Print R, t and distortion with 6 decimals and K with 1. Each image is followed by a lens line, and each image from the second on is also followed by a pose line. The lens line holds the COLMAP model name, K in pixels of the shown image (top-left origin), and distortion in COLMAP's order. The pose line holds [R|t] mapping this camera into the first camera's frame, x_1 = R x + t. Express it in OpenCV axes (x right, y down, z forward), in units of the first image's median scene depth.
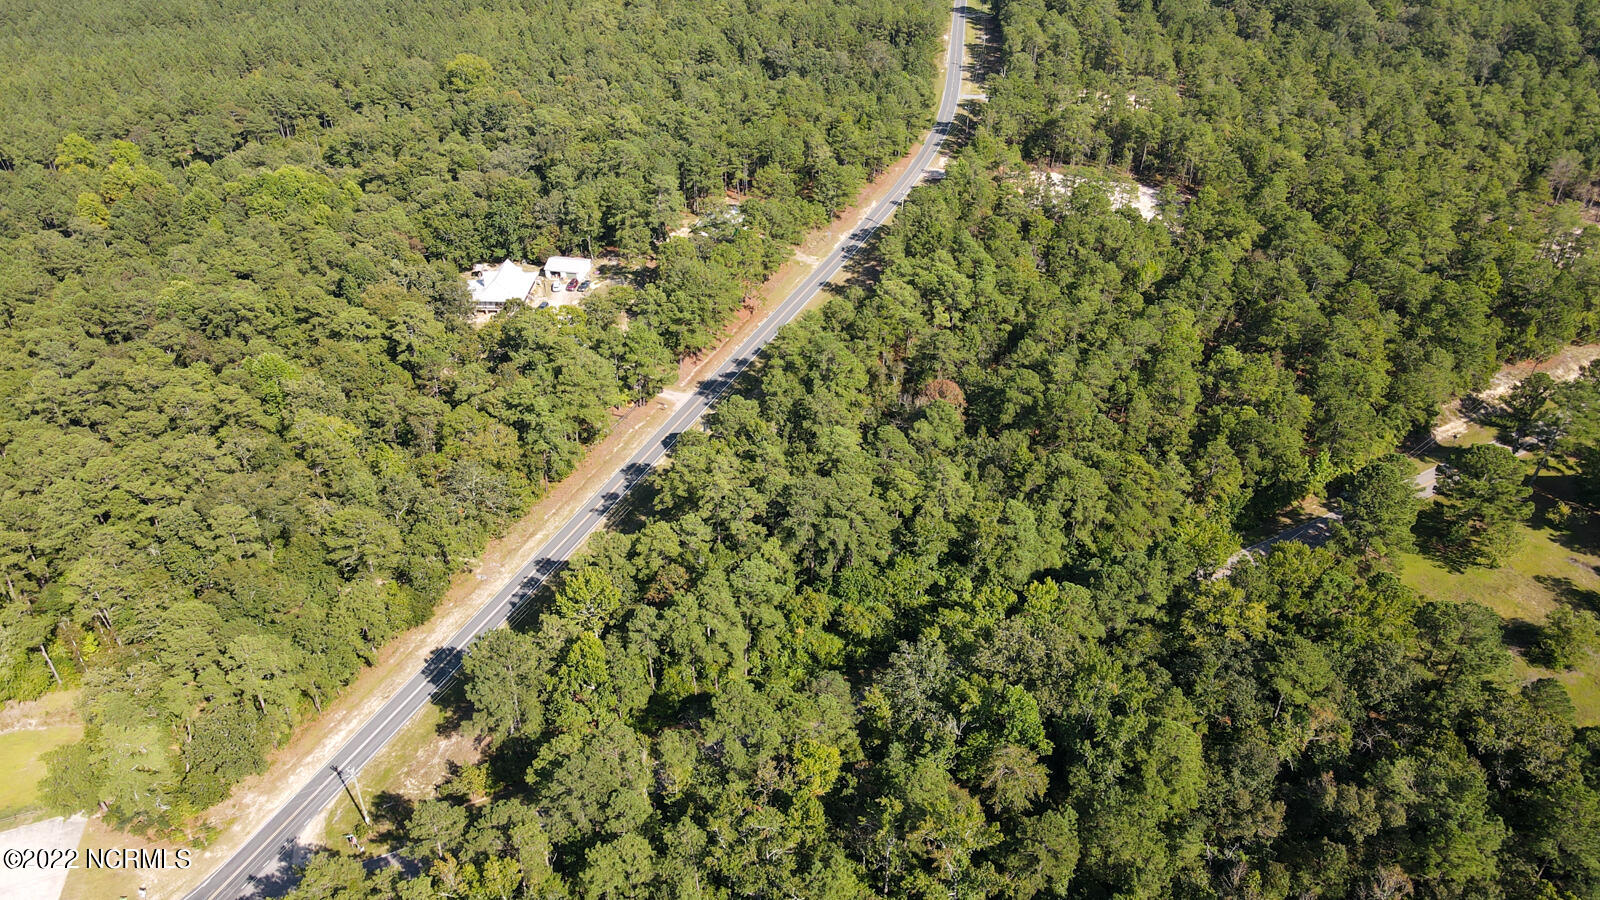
lens RADIAL K [[1182.5, 0, 800.0], [0, 1182.5, 450.0], [0, 0, 1]] dist [-0.001646, 0.035877]
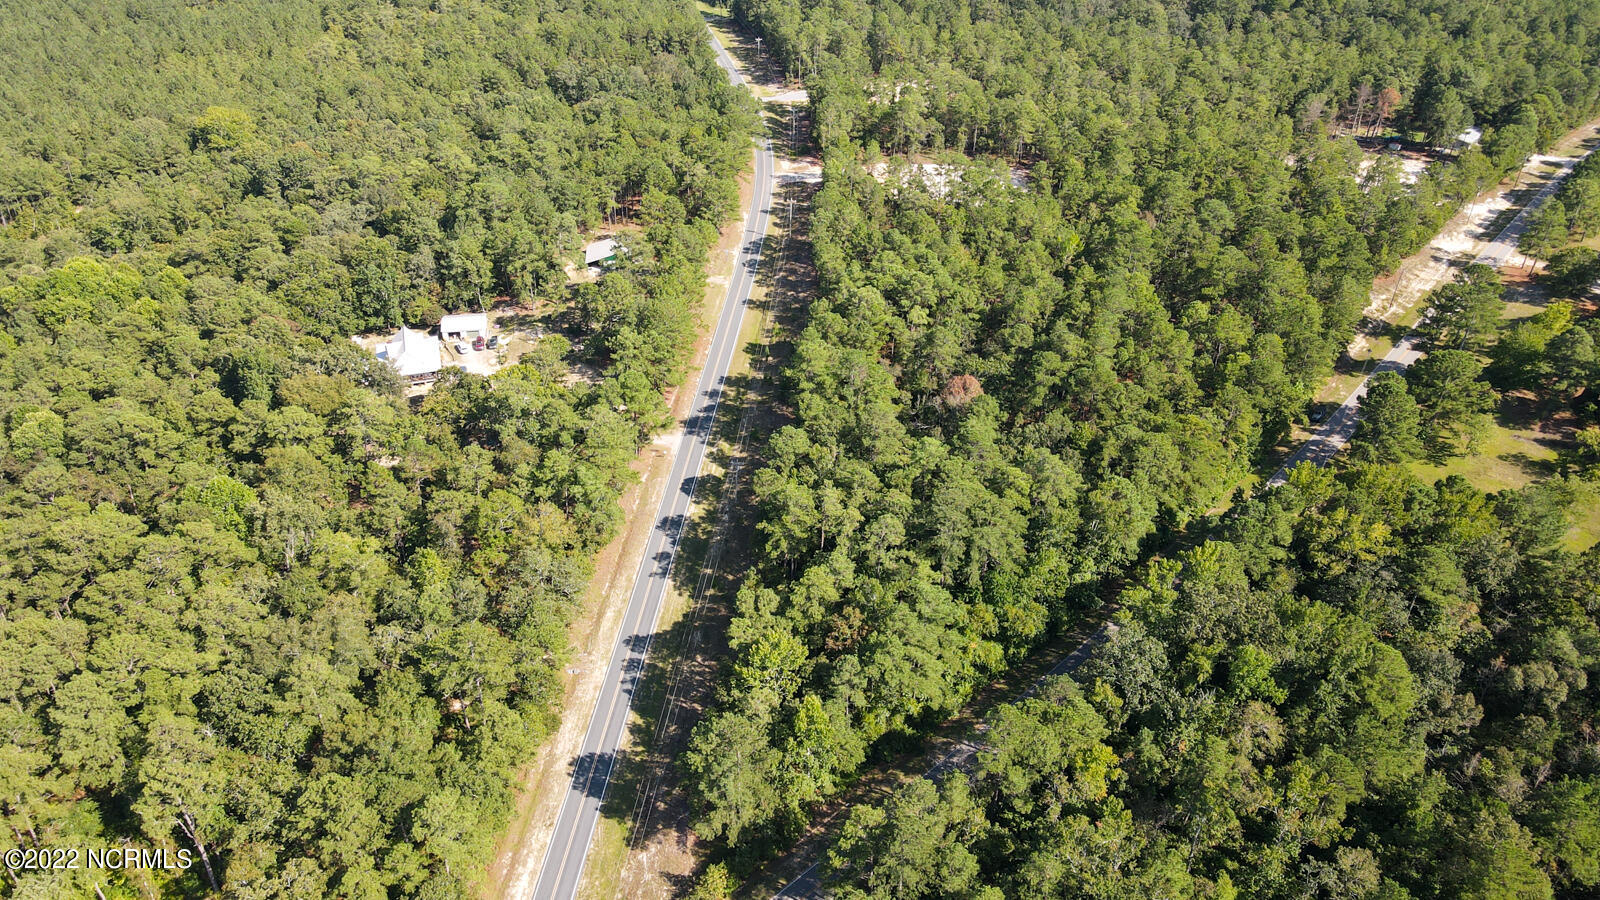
lens RADIAL K [[1182.5, 0, 800.0], [0, 1182.5, 450.0], [0, 0, 1]] dist [-0.001646, 0.035877]
pose [[0.941565, -0.182840, 0.282888, -0.276632], [0.183251, 0.982742, 0.025246, -0.042602], [-0.282622, 0.028069, 0.958821, 0.061378]]
